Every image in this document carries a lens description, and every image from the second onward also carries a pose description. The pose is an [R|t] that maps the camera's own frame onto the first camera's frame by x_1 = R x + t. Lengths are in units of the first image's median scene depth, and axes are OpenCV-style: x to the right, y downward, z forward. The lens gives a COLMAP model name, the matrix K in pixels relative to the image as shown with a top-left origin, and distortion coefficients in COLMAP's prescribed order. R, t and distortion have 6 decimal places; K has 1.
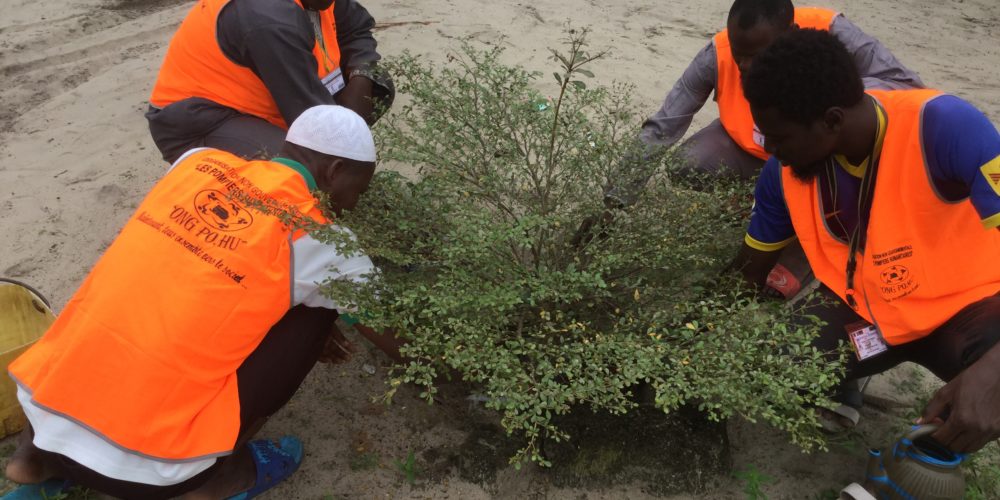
lens RADIAL K [[909.1, 0, 500.0], [0, 909.1, 250.0], [0, 0, 1]] dist [0.075773, -0.161177]
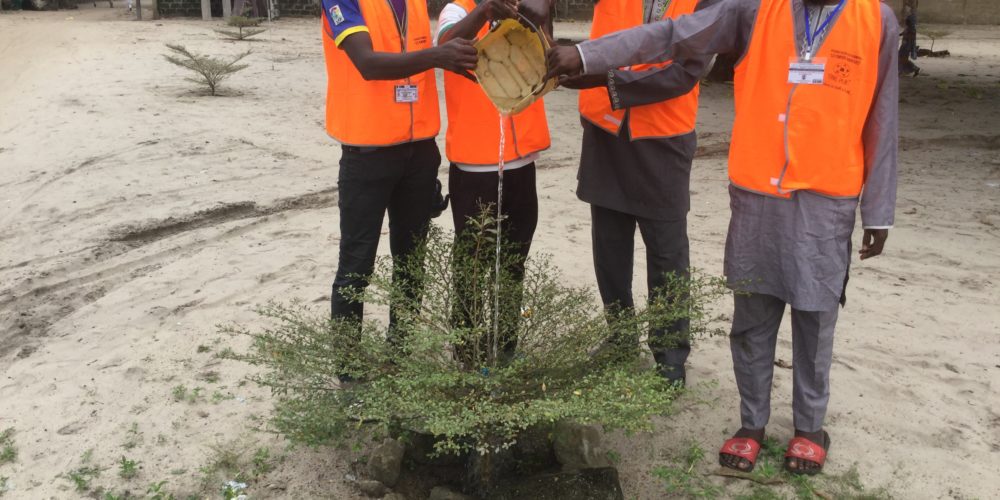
lens RADIAL K [[909.1, 0, 500.0], [0, 909.1, 250.0], [0, 0, 1]] dist [0.075773, -0.161177]
pose [[0.996316, -0.072391, 0.045987, 0.017881], [0.081325, 0.967709, -0.238590, 0.088481], [-0.027230, 0.241451, 0.970031, -0.200962]]
